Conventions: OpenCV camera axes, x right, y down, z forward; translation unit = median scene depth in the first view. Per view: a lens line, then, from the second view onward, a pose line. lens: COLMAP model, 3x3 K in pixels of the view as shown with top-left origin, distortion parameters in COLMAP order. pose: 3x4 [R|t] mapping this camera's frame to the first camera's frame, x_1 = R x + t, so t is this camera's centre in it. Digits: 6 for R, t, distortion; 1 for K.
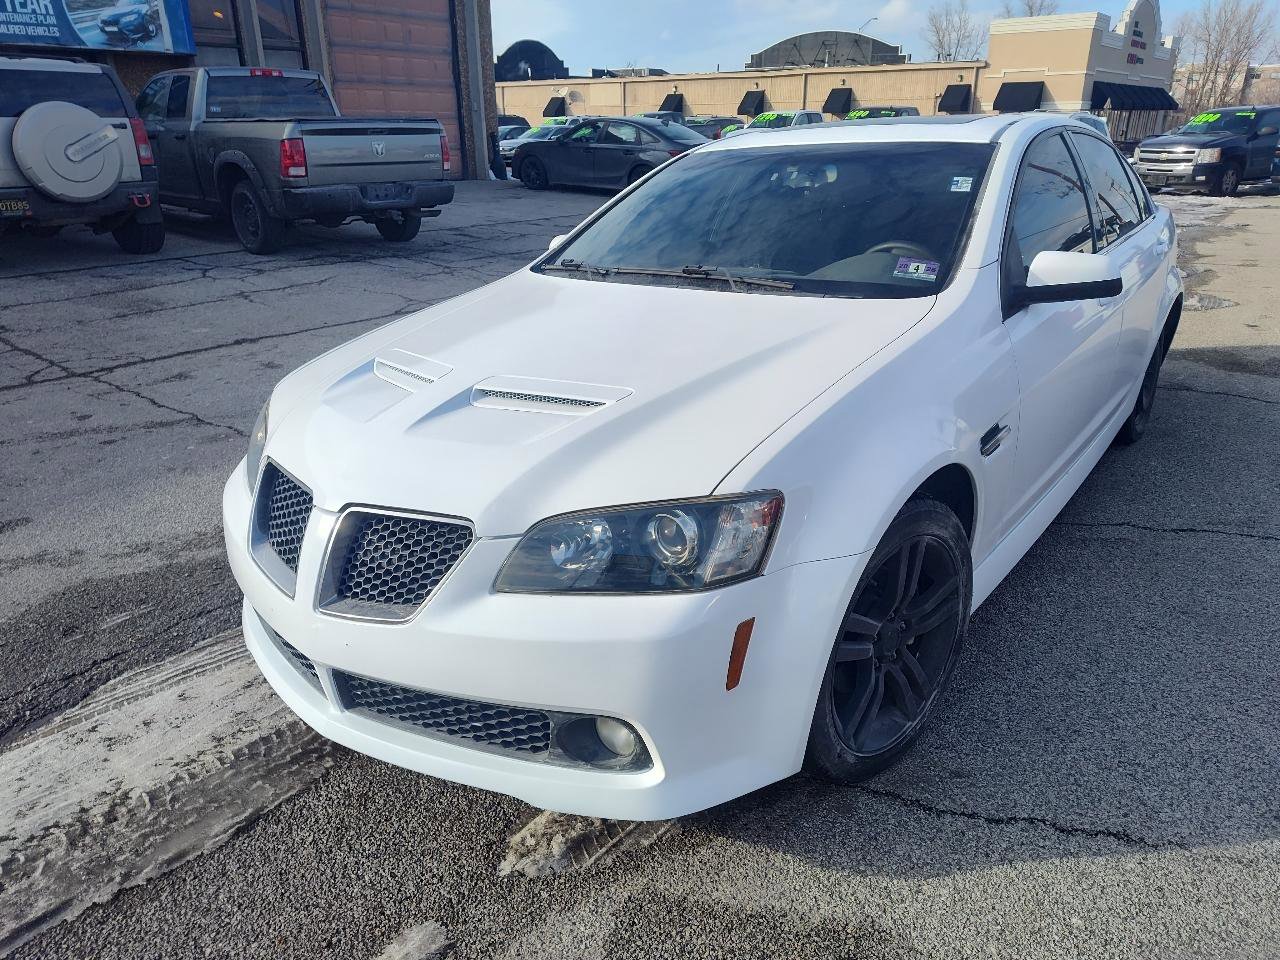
lens RADIAL K [[969.6, 0, 623.6], [0, 969.6, 501.1], [0, 0, 1]] dist [0.007410, 0.001371]
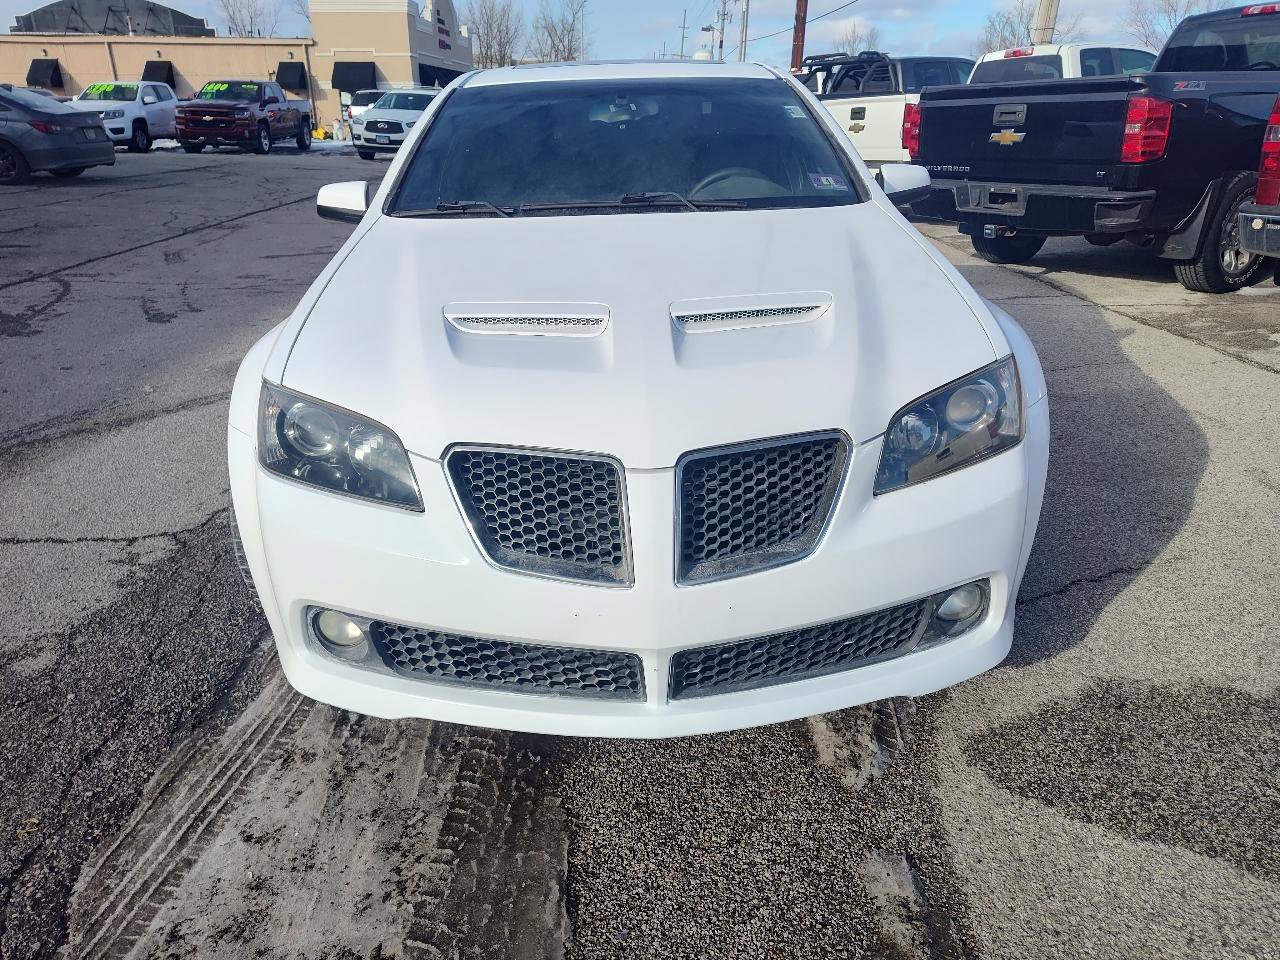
lens RADIAL K [[937.3, 0, 634.2], [0, 937.3, 494.0], [0, 0, 1]] dist [0.044595, -0.011611]
pose [[0.749091, -0.247020, 0.614690, -0.111401], [0.239814, 0.966063, 0.095974, -0.007014], [-0.617537, 0.075518, 0.782908, 0.050508]]
